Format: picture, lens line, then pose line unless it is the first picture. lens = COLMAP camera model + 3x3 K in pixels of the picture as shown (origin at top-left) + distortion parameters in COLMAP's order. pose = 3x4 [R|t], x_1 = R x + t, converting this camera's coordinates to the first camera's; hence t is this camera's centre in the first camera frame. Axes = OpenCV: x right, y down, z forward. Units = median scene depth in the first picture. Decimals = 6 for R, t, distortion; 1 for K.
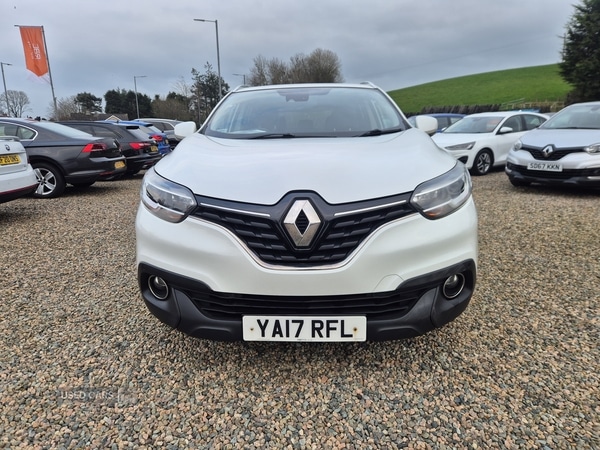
lens RADIAL K [[398.9, 0, 291.5], [0, 398.9, 214.6], [0, 0, 1]] dist [0.062046, -0.049527]
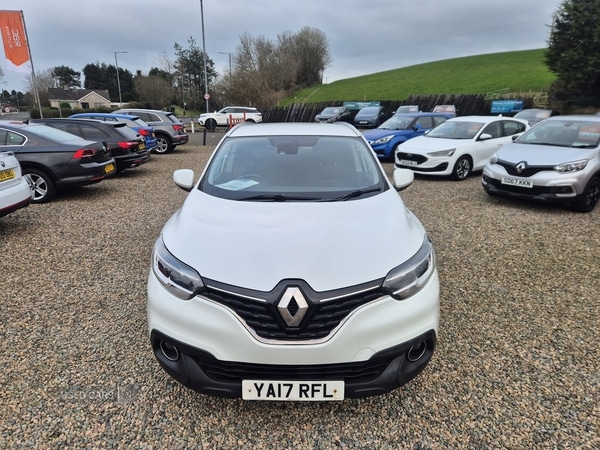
lens RADIAL K [[398.9, 0, 290.0], [0, 398.9, 221.0], [0, 0, 1]] dist [0.062046, -0.049527]
pose [[0.999357, 0.010729, 0.034207, -0.009840], [-0.012908, 0.997858, 0.064132, -0.119237], [-0.033446, -0.064532, 0.997355, -0.070171]]
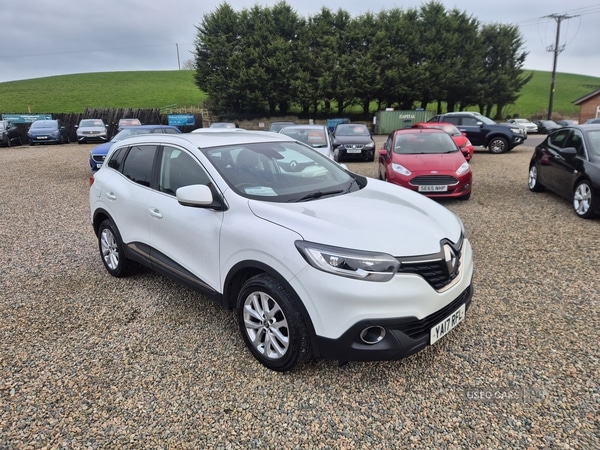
lens RADIAL K [[398.9, 0, 286.0], [0, 398.9, 218.9], [0, 0, 1]] dist [0.062046, -0.049527]
pose [[0.681481, -0.165058, 0.712979, -0.588735], [0.151906, 0.984919, 0.082818, -0.141473], [-0.715896, 0.051867, 0.696277, 0.125788]]
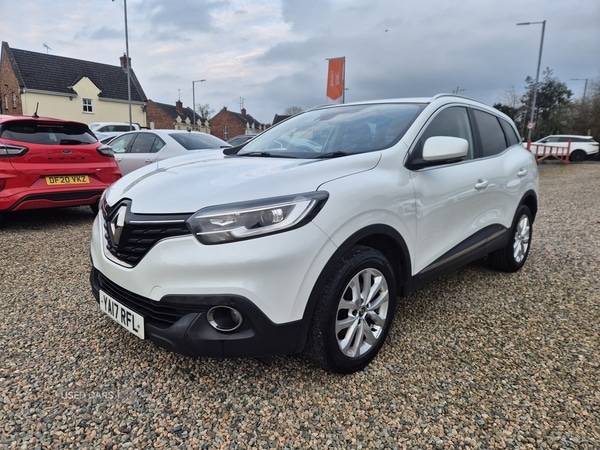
lens RADIAL K [[398.9, 0, 297.7], [0, 398.9, 218.9], [0, 0, 1]] dist [0.062046, -0.049527]
pose [[0.743541, 0.144143, -0.652969, 0.464481], [-0.158282, 0.986679, 0.037573, -0.048924], [0.649687, 0.075416, 0.756452, 0.160577]]
